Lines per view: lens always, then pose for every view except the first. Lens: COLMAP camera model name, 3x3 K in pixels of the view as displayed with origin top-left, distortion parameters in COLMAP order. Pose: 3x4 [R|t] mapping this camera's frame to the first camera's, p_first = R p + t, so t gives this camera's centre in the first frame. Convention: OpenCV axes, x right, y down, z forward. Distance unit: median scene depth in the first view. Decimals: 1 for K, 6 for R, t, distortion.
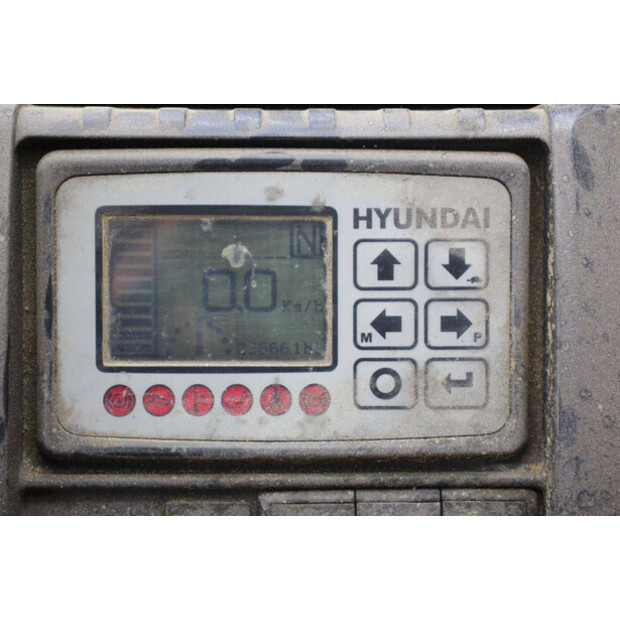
lens RADIAL K [[1472.9, 0, 310.0], [0, 1472.9, 310.0], [0, 0, 1]] dist [0.542259, -0.098793]
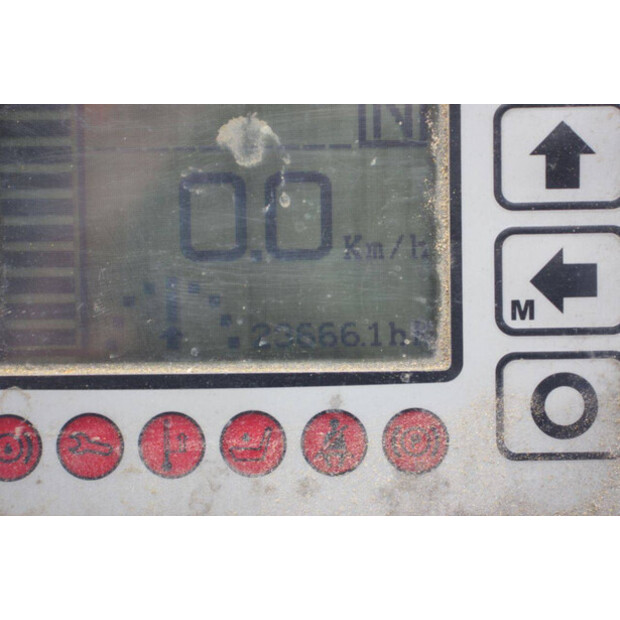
lens RADIAL K [[1472.9, 0, 310.0], [0, 1472.9, 310.0], [0, 0, 1]] dist [0.542259, -0.098793]
pose [[0.999599, -0.013076, -0.025115, -0.018278], [0.013409, 0.999824, 0.013136, 0.011559], [0.024939, -0.013468, 0.999598, 0.518805]]
